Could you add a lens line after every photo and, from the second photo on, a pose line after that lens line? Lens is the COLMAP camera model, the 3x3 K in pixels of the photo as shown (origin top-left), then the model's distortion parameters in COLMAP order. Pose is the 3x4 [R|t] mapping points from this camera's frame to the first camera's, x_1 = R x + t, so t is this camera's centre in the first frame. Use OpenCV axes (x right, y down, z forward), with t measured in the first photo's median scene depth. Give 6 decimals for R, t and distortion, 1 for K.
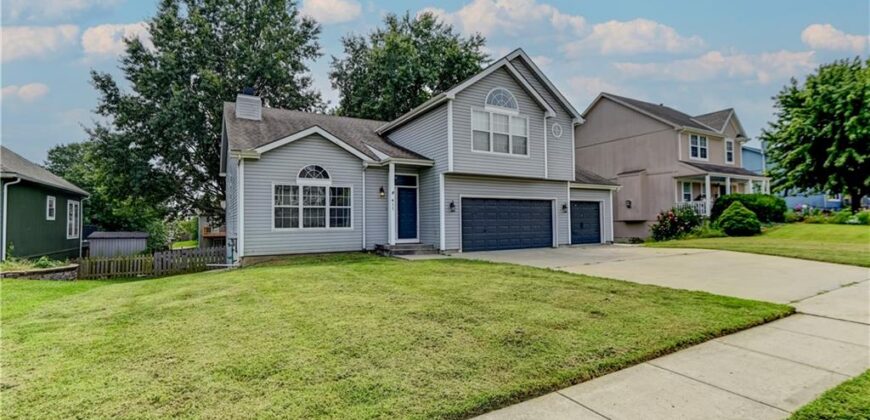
lens RADIAL K [[398.4, 0, 486.4], [0, 398.4, 208.1], [0, 0, 1]] dist [-0.000467, -0.000076]
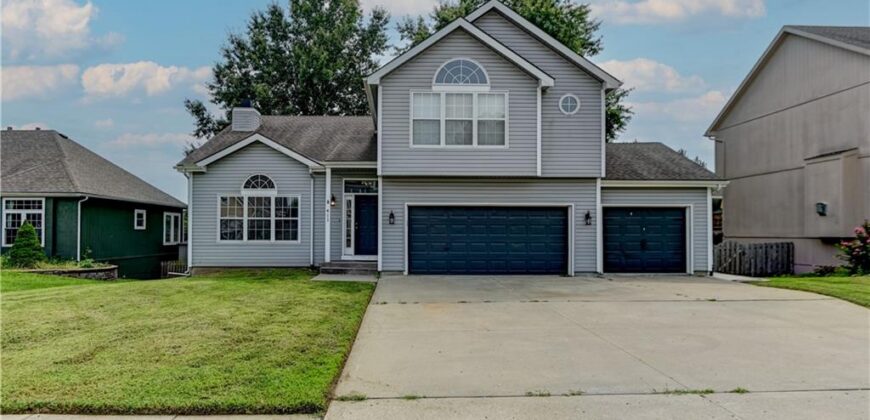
lens RADIAL K [[487.0, 0, 433.7], [0, 487.0, 229.0], [0, 0, 1]] dist [-0.005169, -0.001448]
pose [[0.861411, 0.009359, -0.507822, 0.461406], [0.005418, 0.999604, 0.027613, -0.007106], [0.507879, -0.026538, 0.861019, 0.182943]]
